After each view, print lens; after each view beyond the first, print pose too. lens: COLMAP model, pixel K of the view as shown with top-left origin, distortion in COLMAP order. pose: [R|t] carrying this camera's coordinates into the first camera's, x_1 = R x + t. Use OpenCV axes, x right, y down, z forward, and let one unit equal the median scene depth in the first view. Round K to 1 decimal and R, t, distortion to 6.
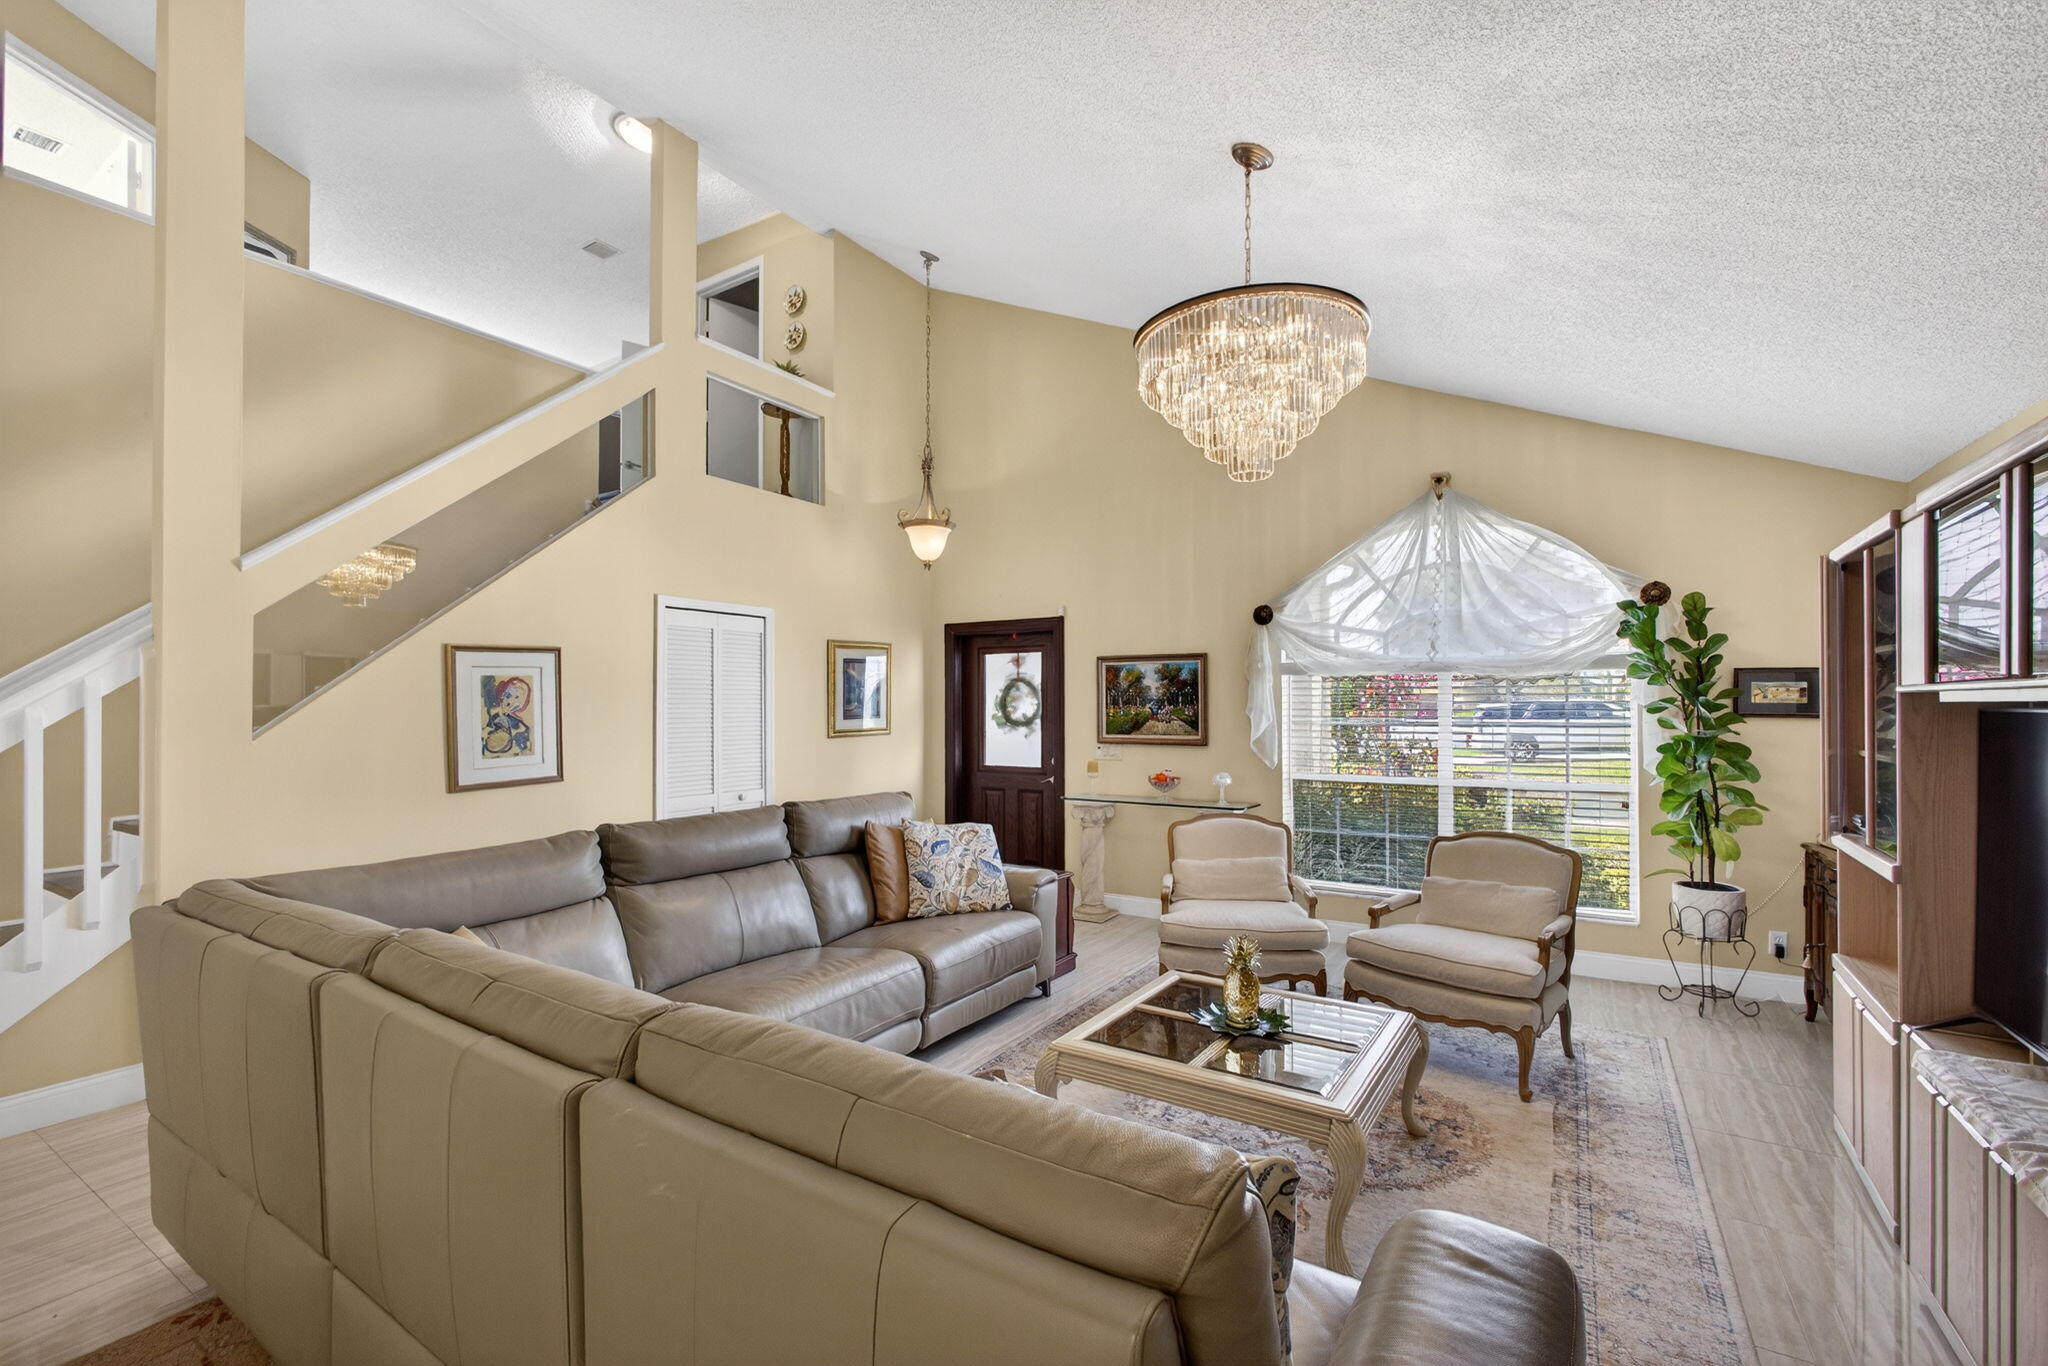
lens RADIAL K [[870.1, 0, 1025.6], [0, 870.1, 680.0], [0, 0, 1]] dist [-0.003818, 0.000541]
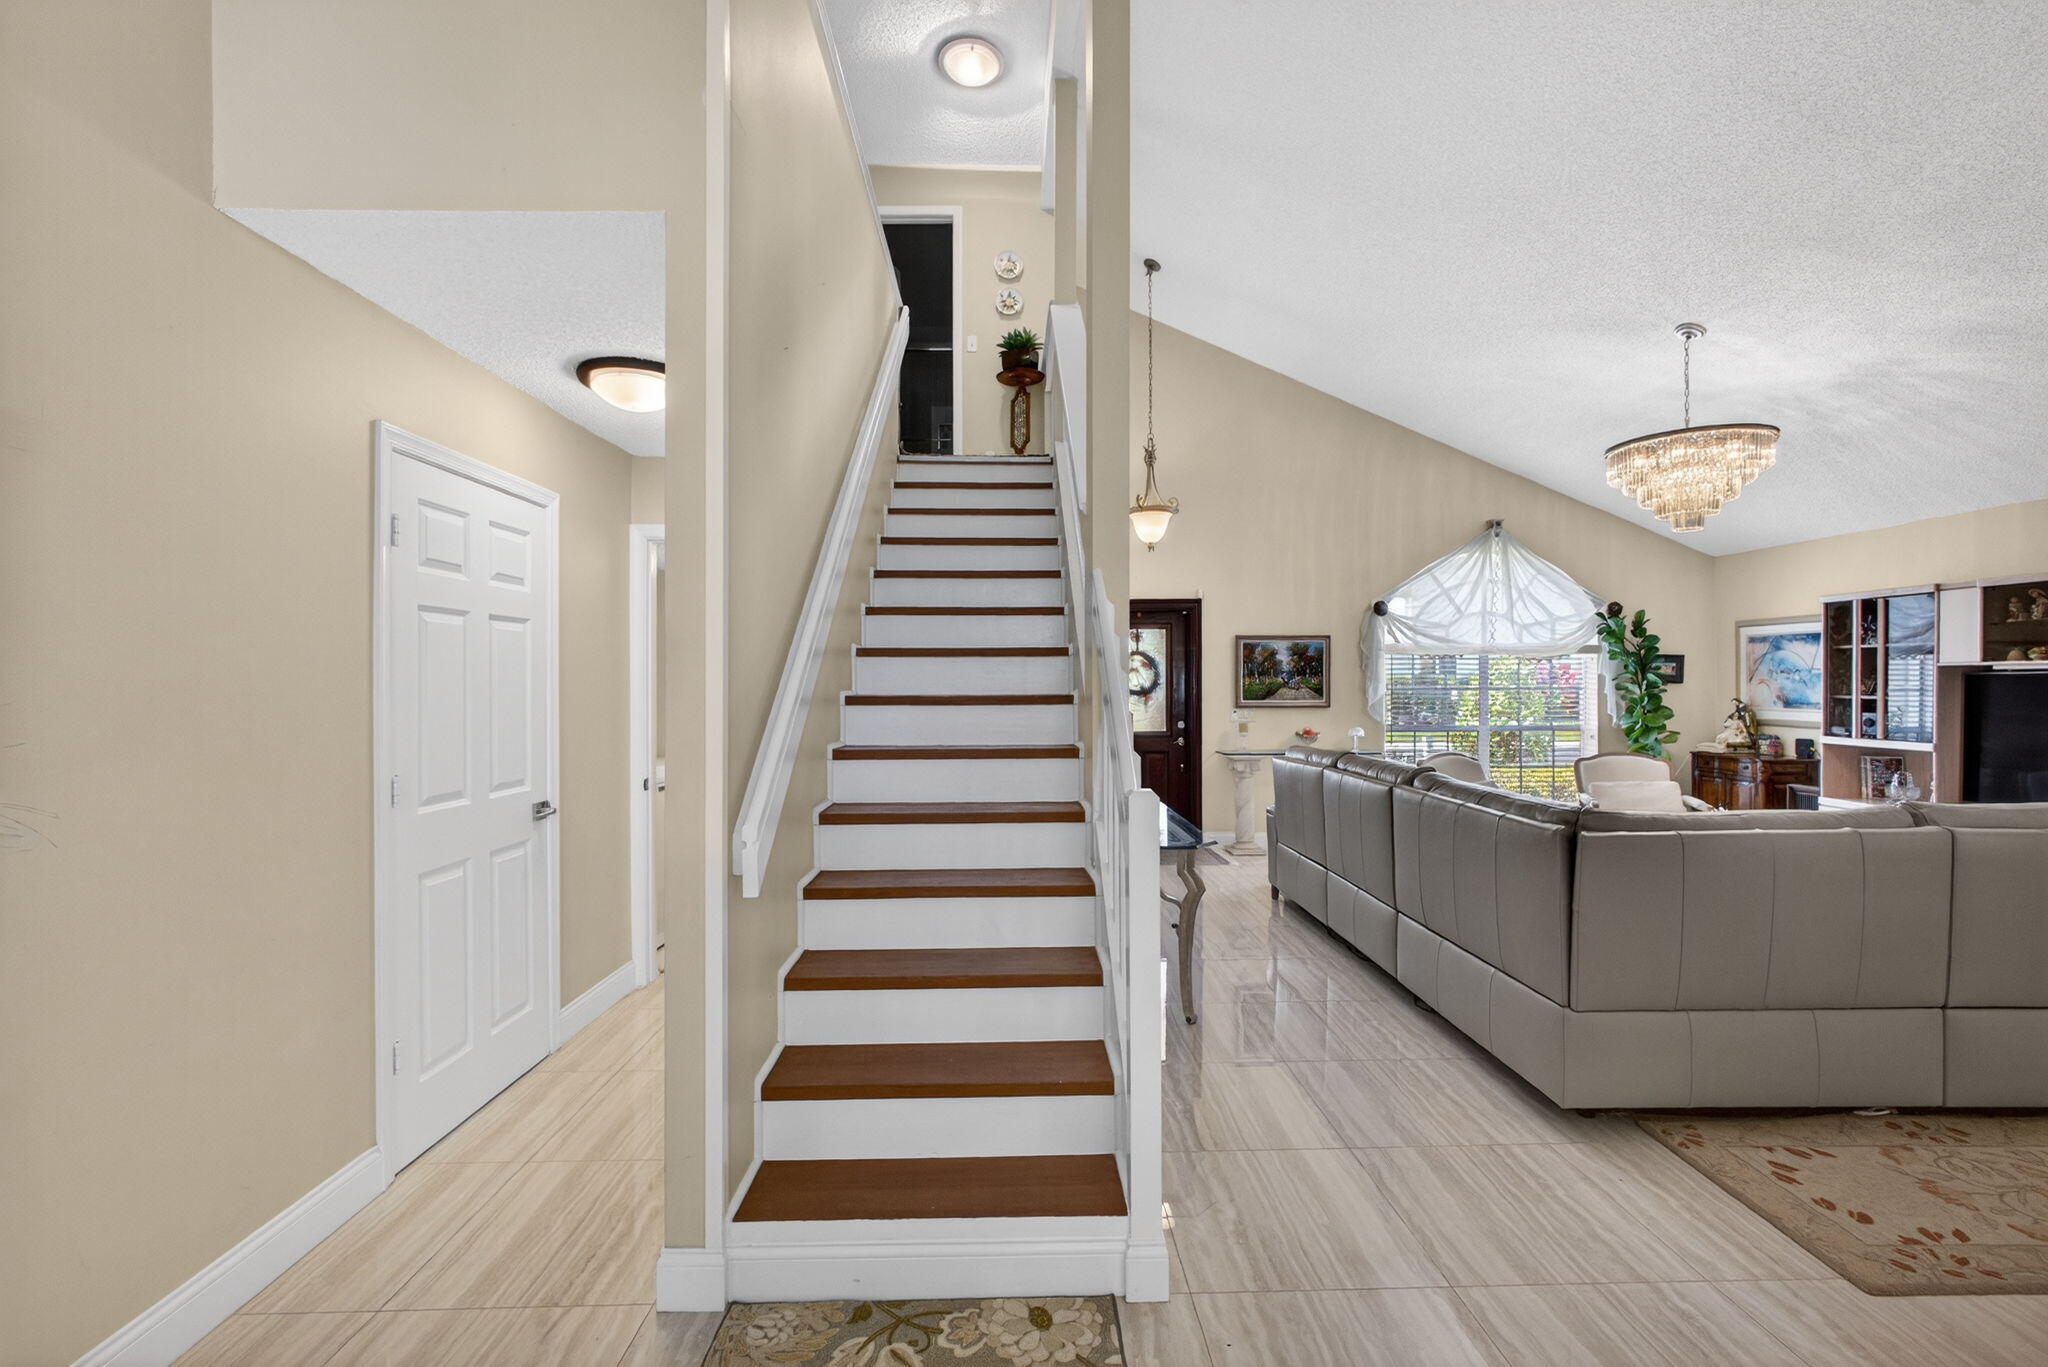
lens RADIAL K [[870.1, 0, 1025.6], [0, 870.1, 680.5], [0, 0, 1]] dist [-0.003818, 0.000541]
pose [[0.837786, 0.004442, 0.545981, -0.842007], [-0.017146, 0.999688, 0.018175, 0.019300], [-0.545730, -0.024588, 0.837600, 0.164764]]
